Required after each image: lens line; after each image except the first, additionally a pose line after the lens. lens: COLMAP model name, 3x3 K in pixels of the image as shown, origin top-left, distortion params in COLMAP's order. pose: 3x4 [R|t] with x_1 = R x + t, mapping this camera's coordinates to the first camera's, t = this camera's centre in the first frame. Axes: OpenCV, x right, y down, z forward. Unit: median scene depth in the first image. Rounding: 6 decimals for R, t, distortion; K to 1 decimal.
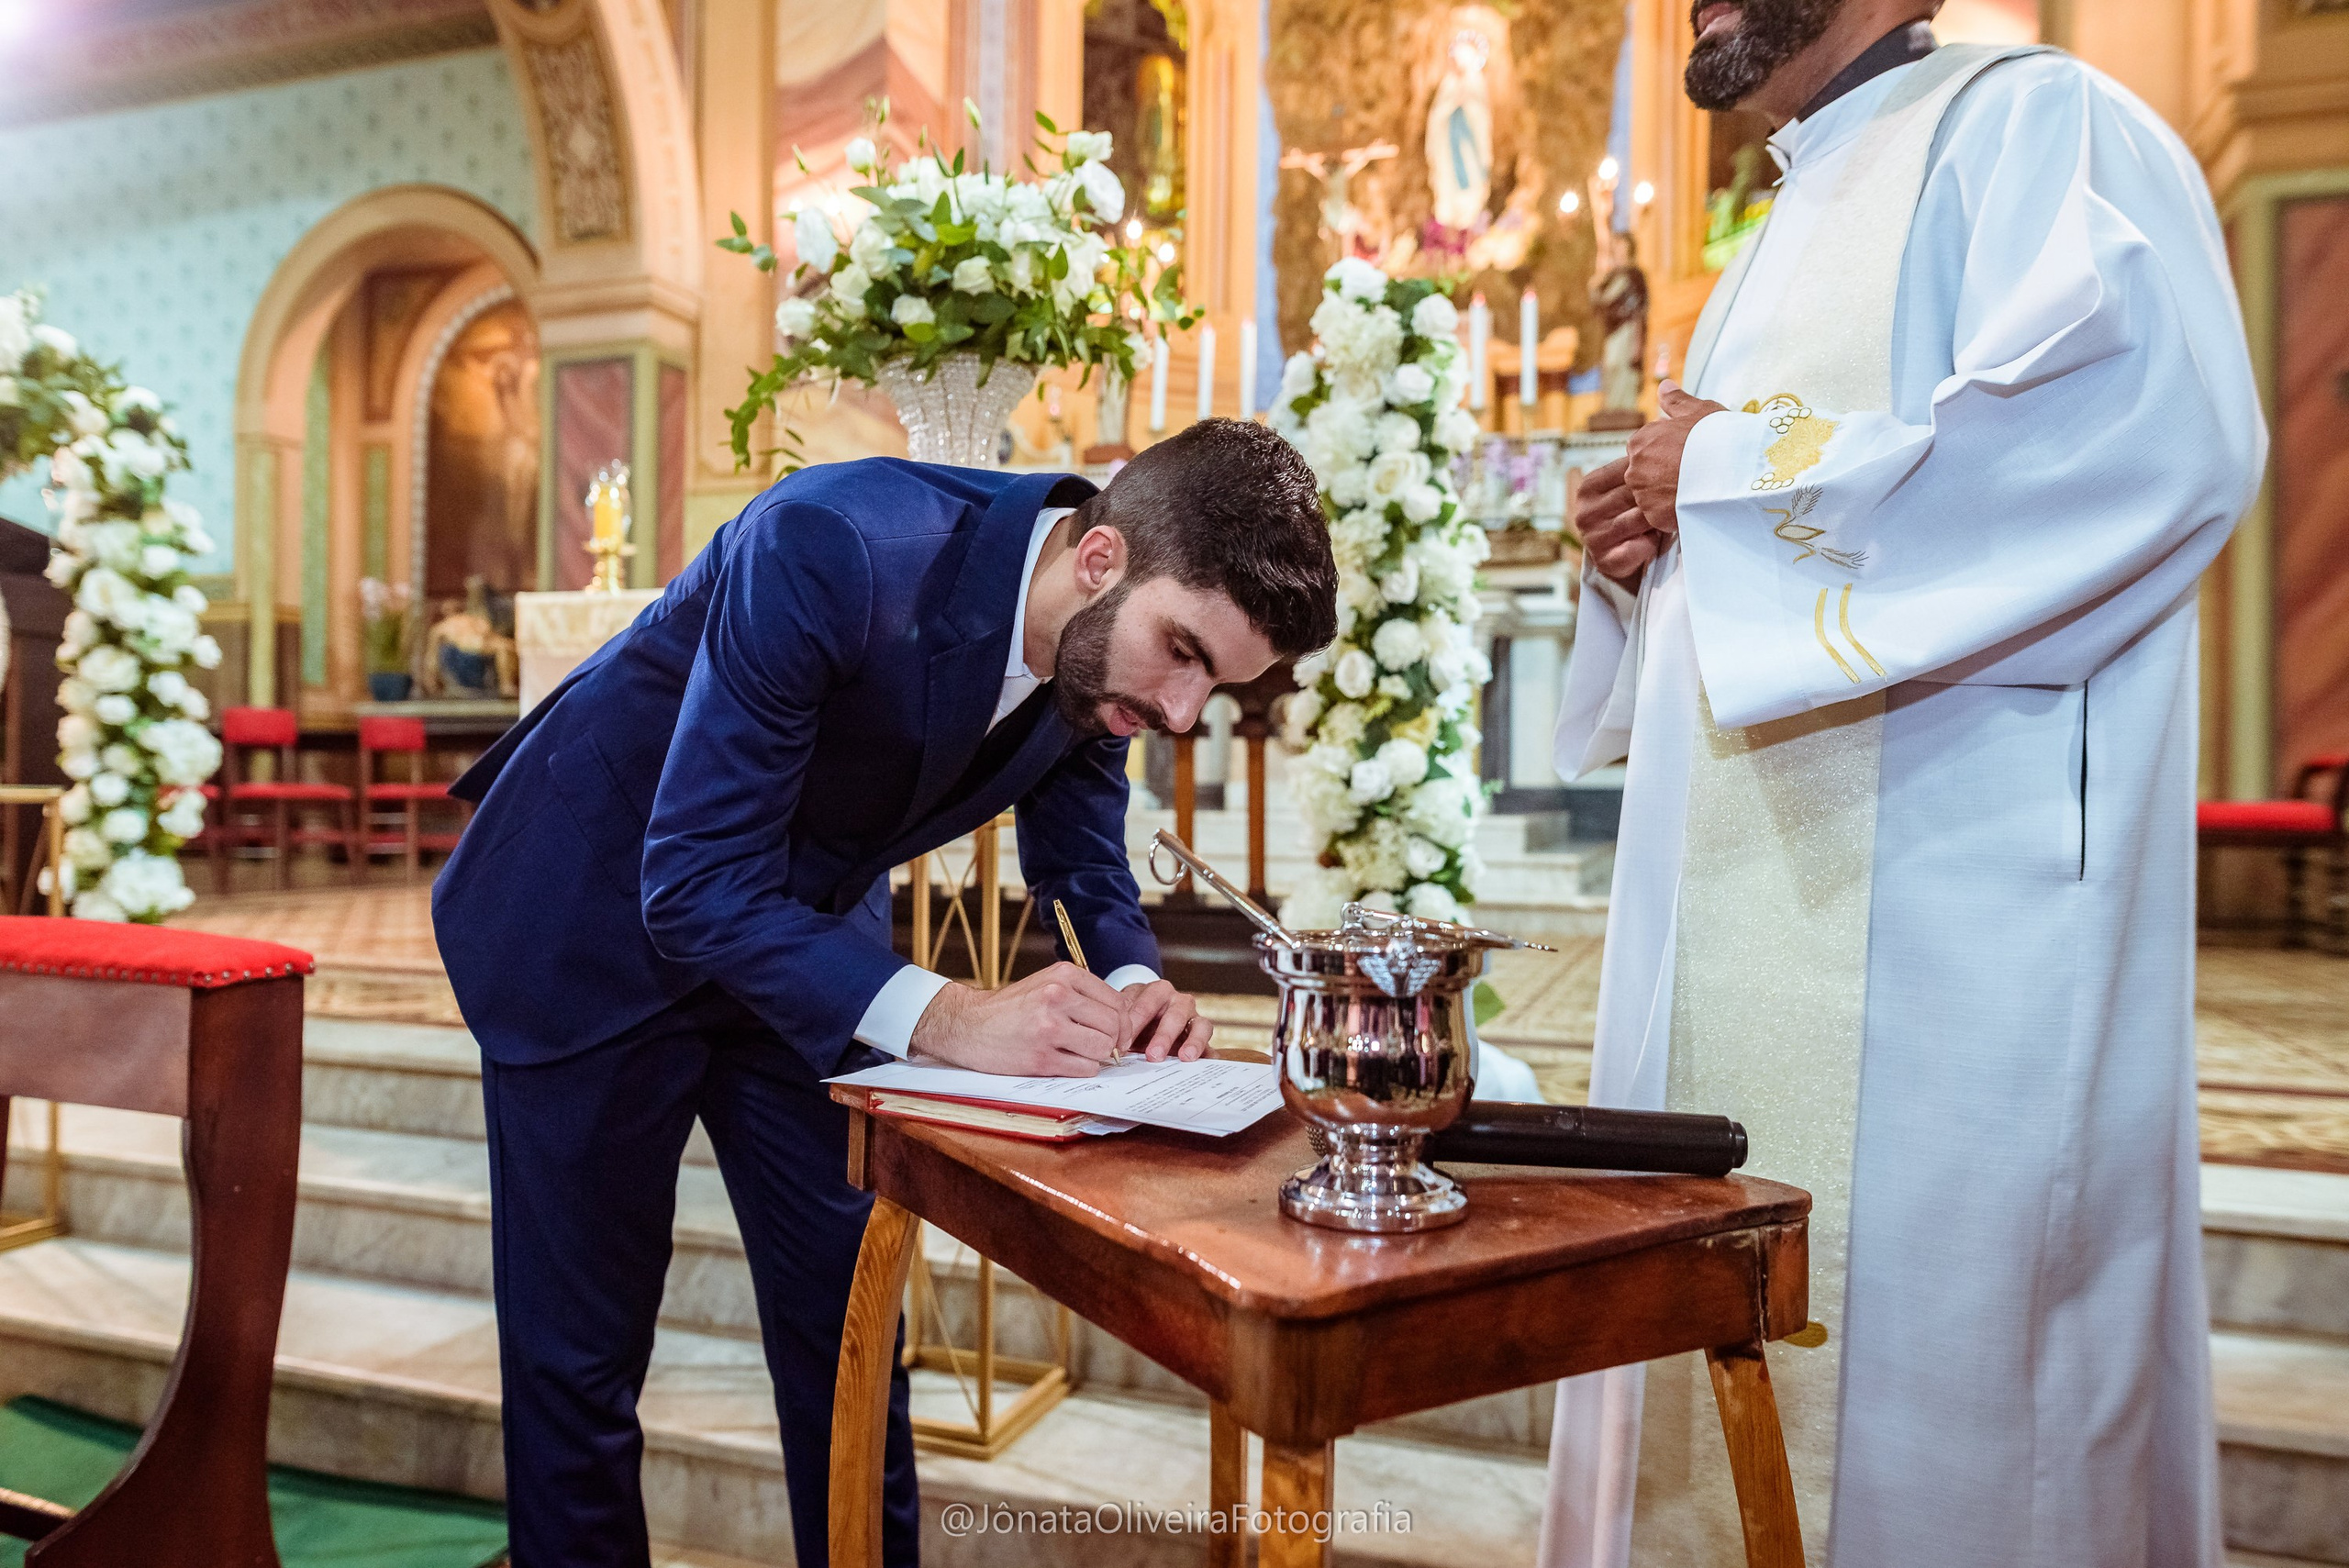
lens RADIAL K [[1609.4, 0, 1169.1], [0, 1609.4, 787.7], [0, 0, 1]] dist [0.003368, 0.003402]
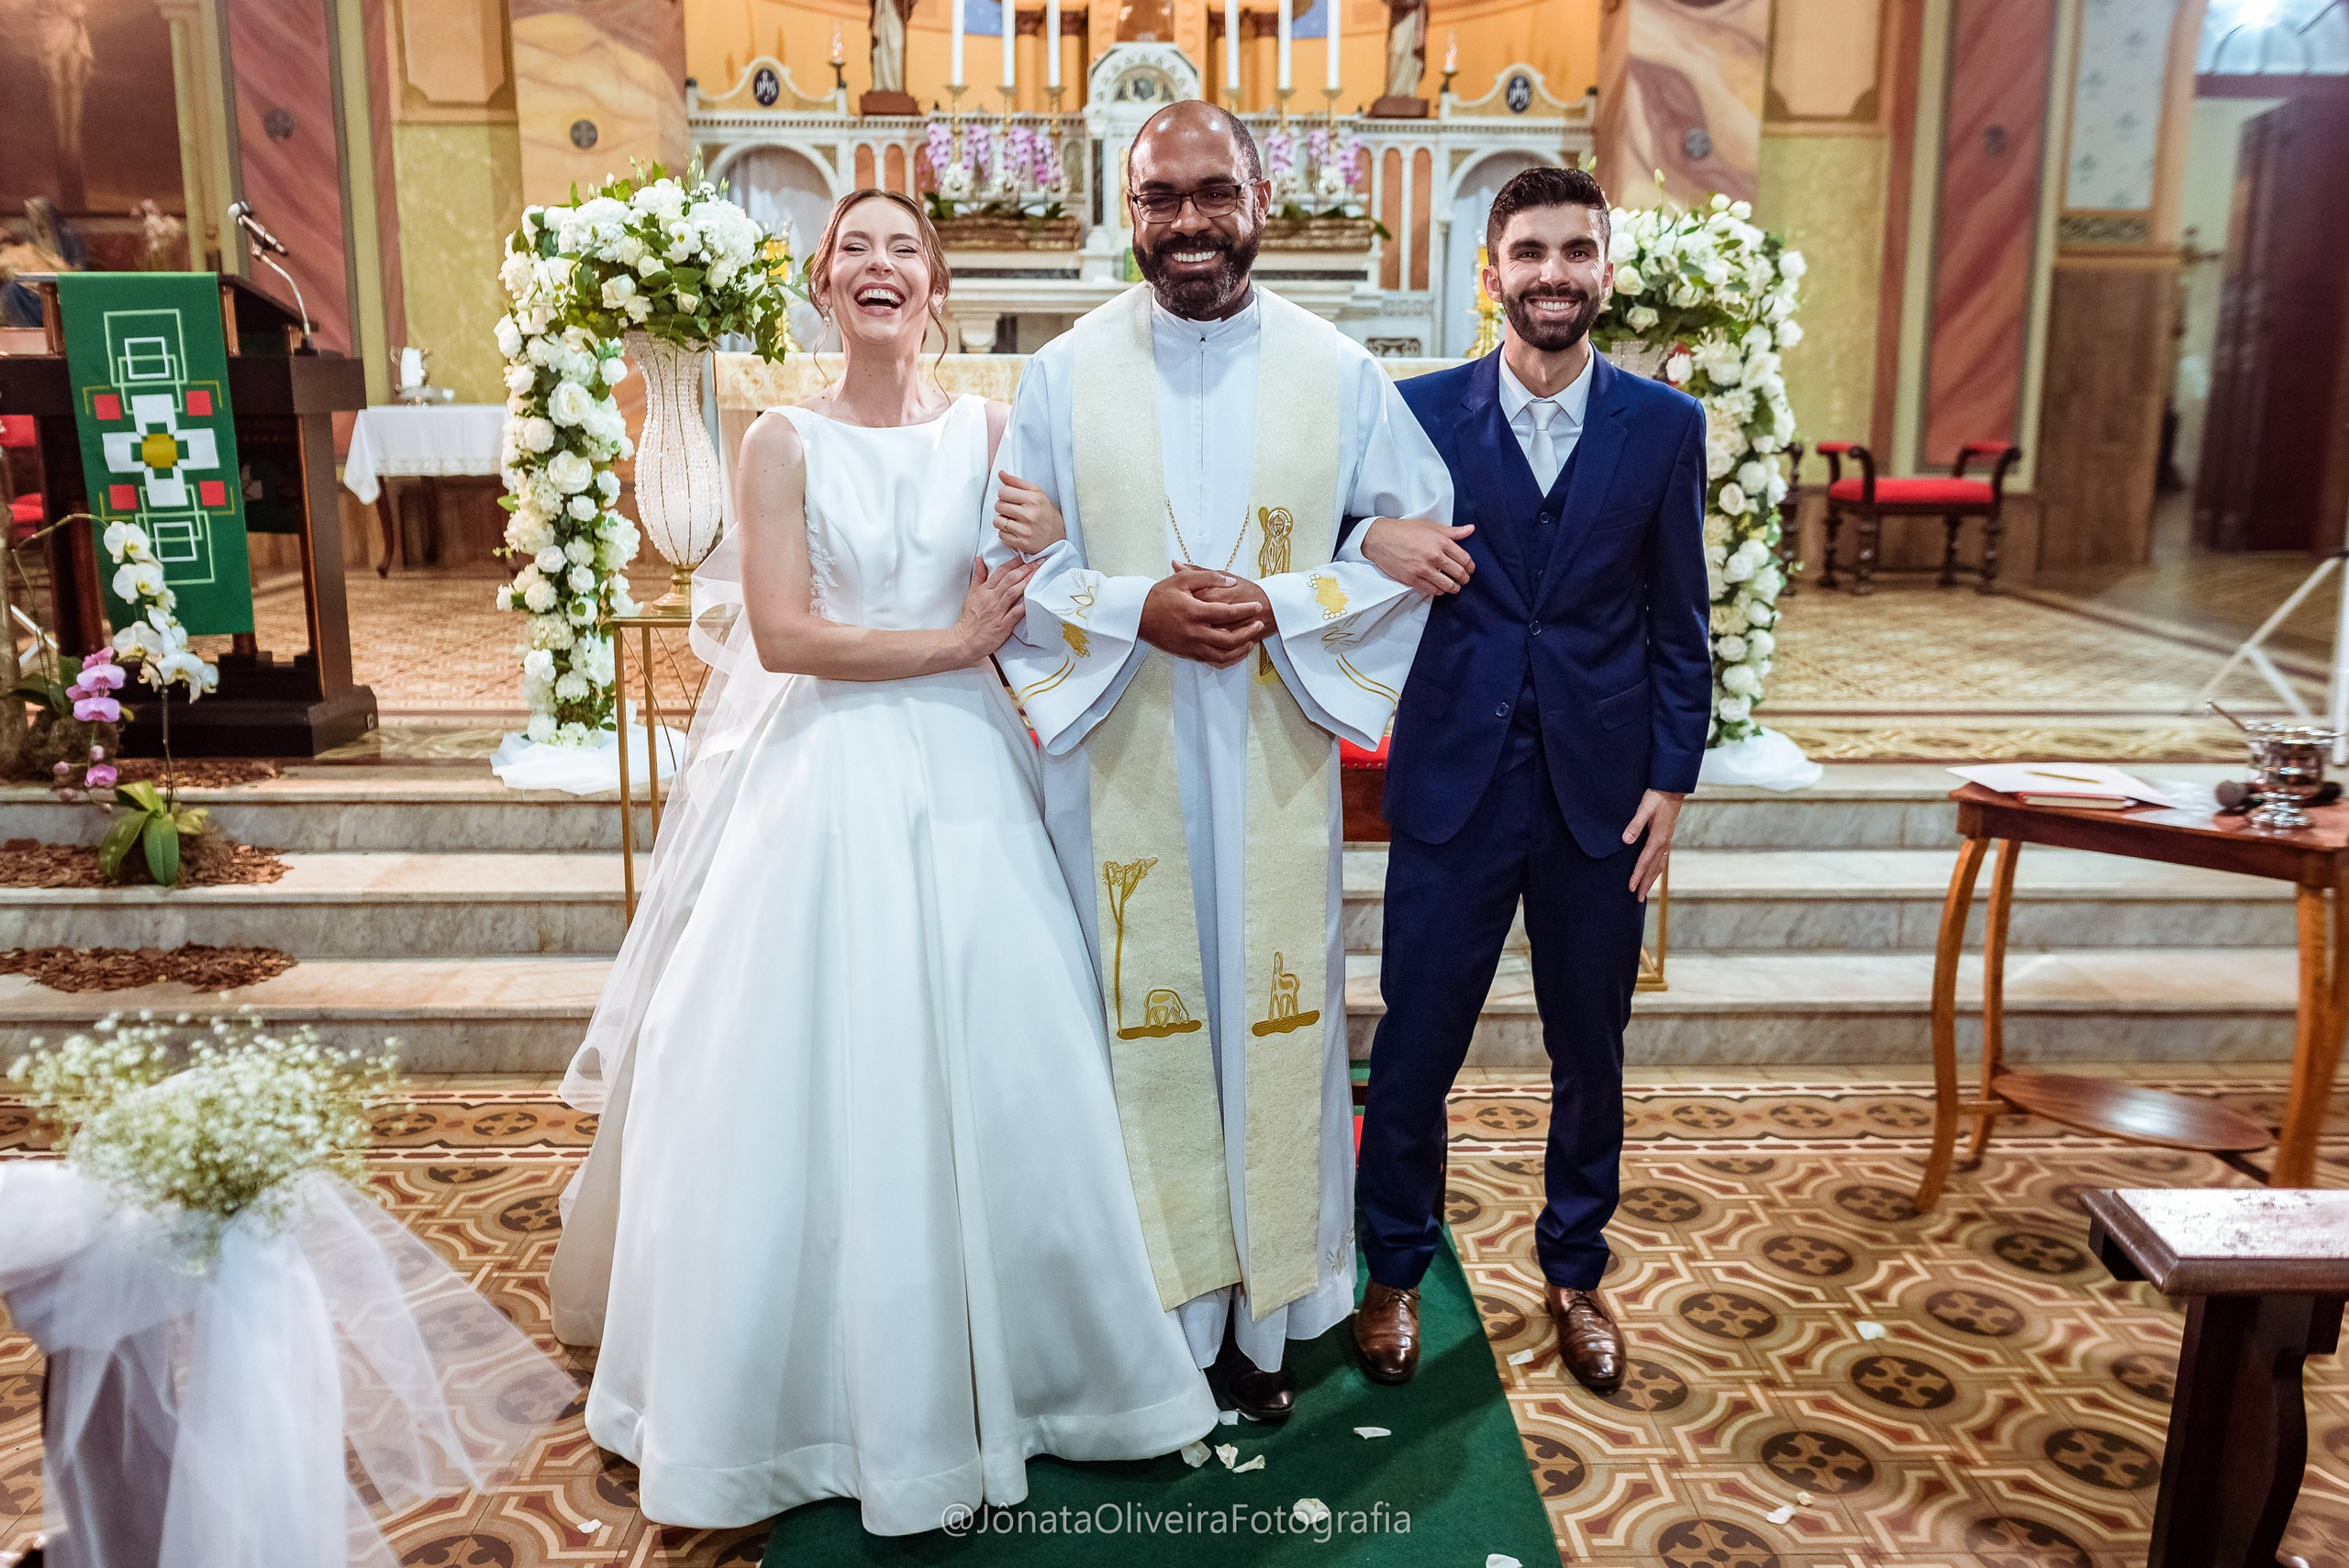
lens RADIAL K [[1859.7, 0, 1192.7], [0, 1859.7, 717.8], [0, 0, 1]] dist [0.001913, 0.005474]
pose [[0.932400, -0.074276, 0.353714, -0.546824], [0.006153, 0.981776, 0.189942, -0.110981], [-0.361376, -0.174925, 0.915865, -0.263278]]
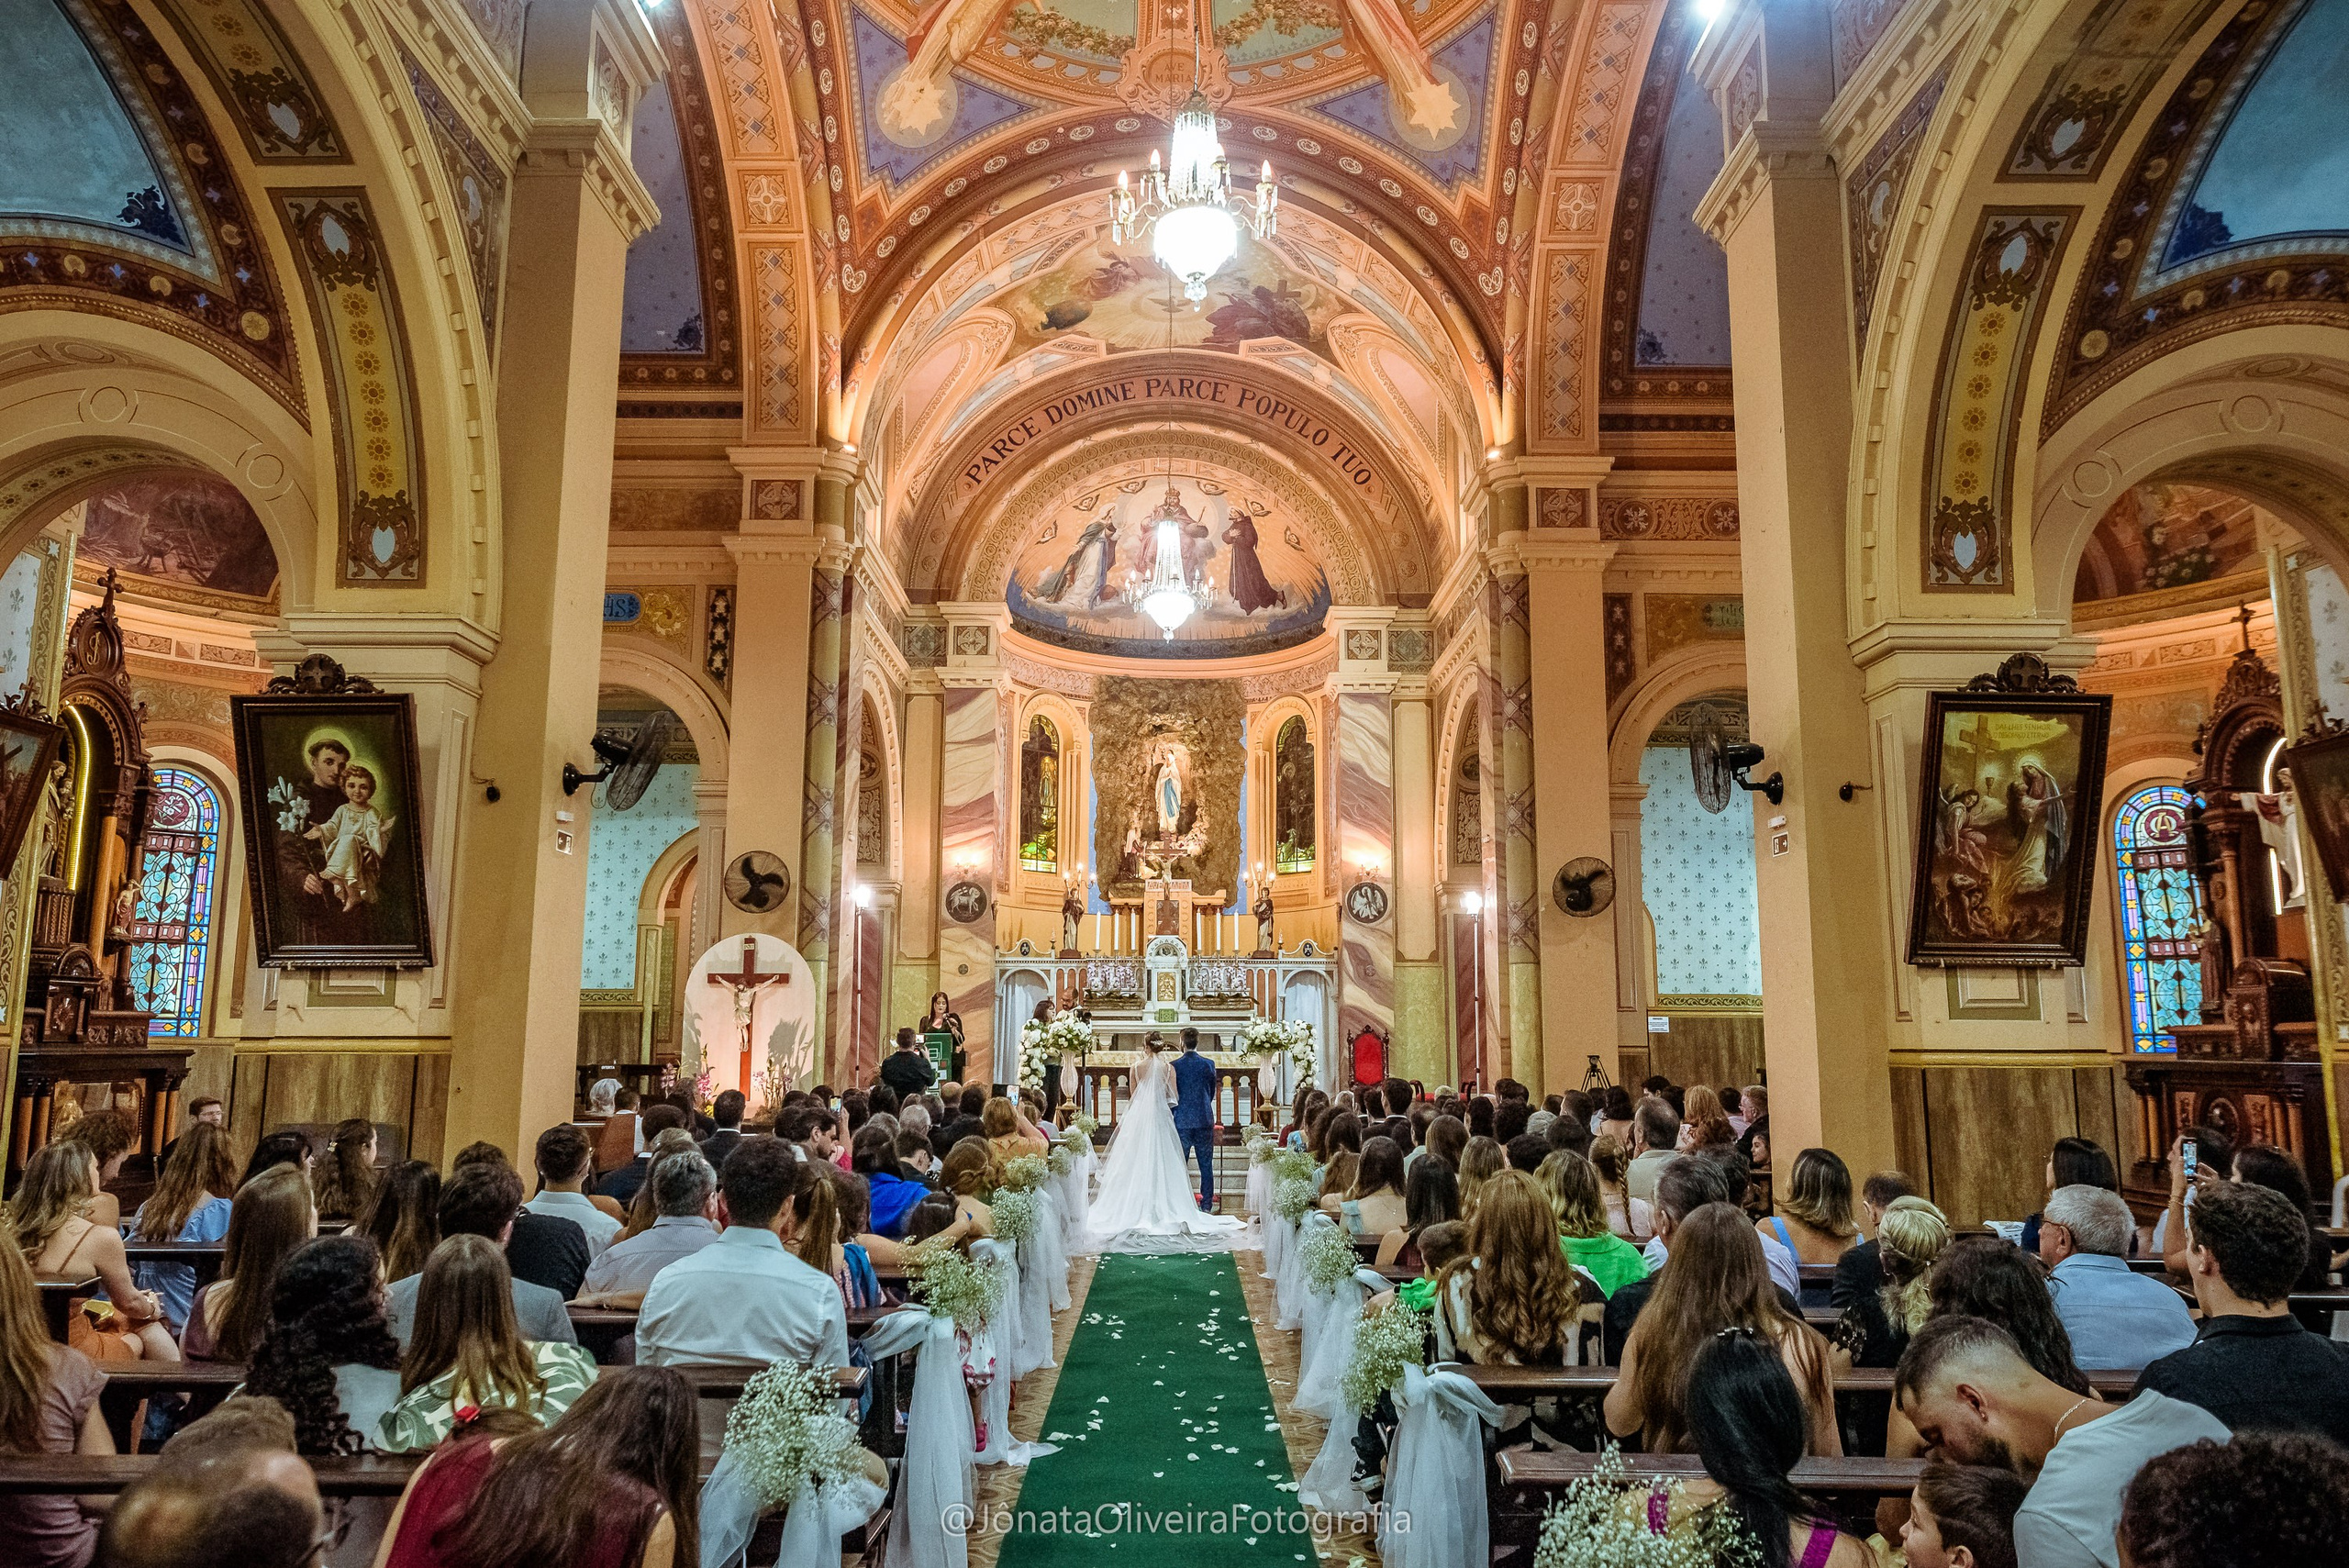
lens RADIAL K [[1631.2, 0, 1169.2], [0, 1631.2, 785.9], [0, 0, 1]] dist [0.003228, 0.003134]
pose [[0.940499, 0.044592, 0.336859, -1.465832], [0.007953, 0.988191, -0.153018, -0.142833], [-0.339705, 0.146592, 0.929038, -2.819978]]
